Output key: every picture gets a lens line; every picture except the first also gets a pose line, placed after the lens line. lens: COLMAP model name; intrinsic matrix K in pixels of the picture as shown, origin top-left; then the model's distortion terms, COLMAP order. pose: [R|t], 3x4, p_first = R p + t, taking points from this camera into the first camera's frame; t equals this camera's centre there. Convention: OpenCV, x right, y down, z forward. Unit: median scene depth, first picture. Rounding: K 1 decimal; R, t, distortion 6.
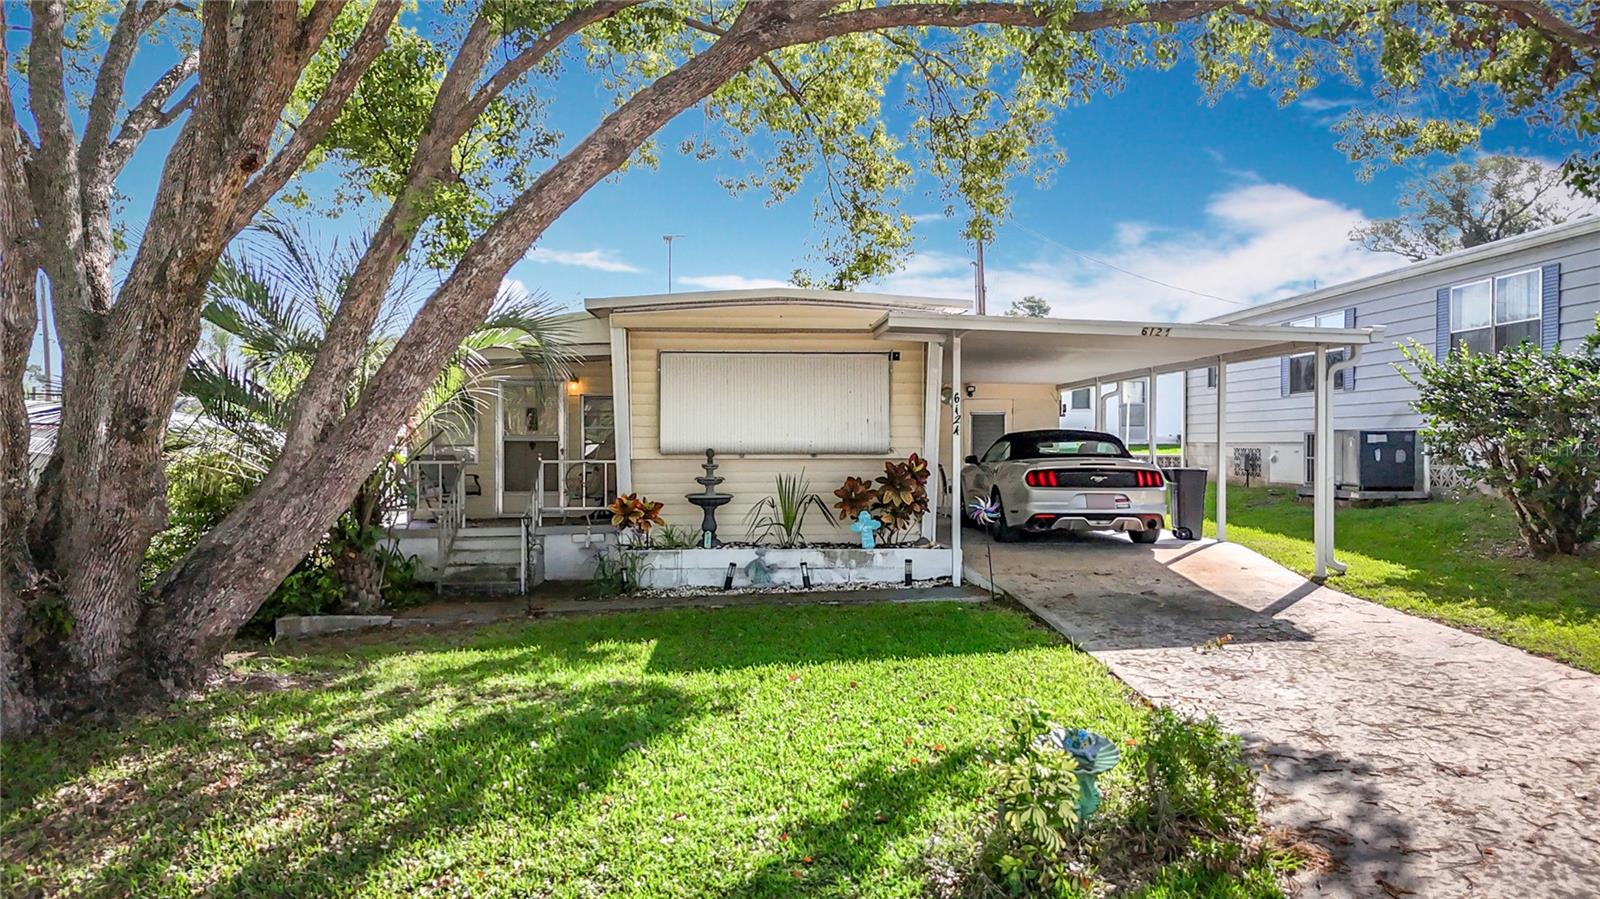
lens RADIAL K [[1205.7, 0, 798.5], [0, 1205.7, 425.9], [0, 0, 1]] dist [0.085466, -0.062813]
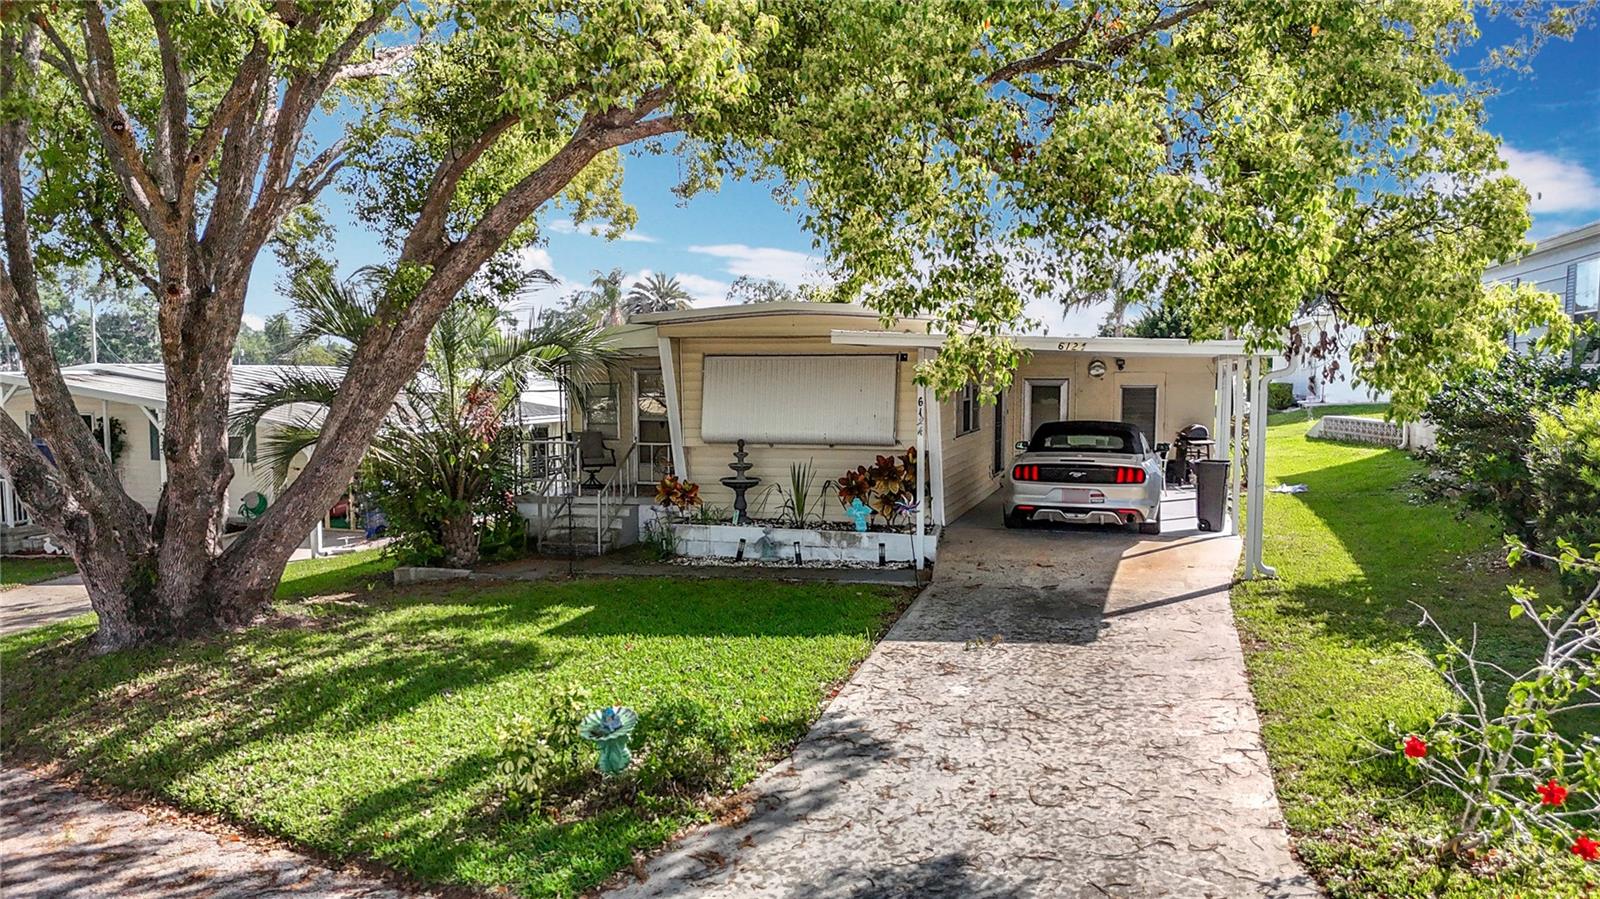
lens RADIAL K [[1213.1, 0, 800.0], [0, 1213.1, 449.5], [0, 0, 1]] dist [0.087834, -0.075381]
pose [[0.941644, 0.020645, -0.335978, 0.425807], [0.006047, 0.996919, 0.078204, -0.071323], [0.336557, -0.075672, 0.938618, -0.095757]]
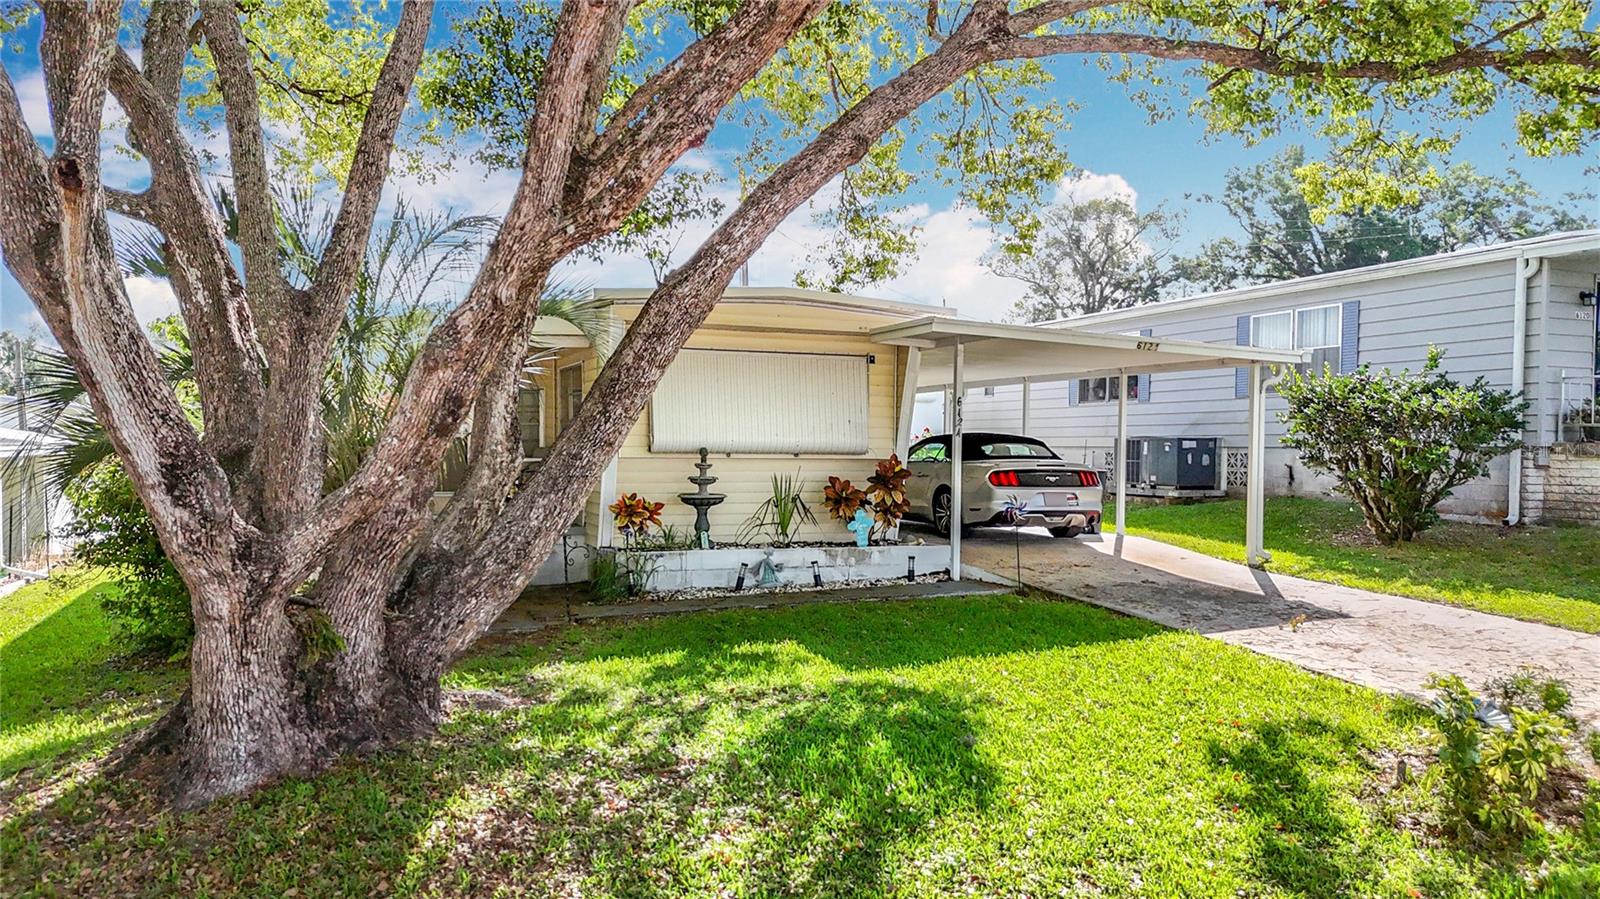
lens RADIAL K [[1213.1, 0, 800.0], [0, 1213.1, 449.5], [0, 0, 1]] dist [0.087834, -0.075381]
pose [[0.945423, 0.010092, 0.325690, -0.363034], [-0.016602, 0.999714, 0.017214, 0.002525], [-0.325423, -0.021682, 0.945320, 0.048161]]
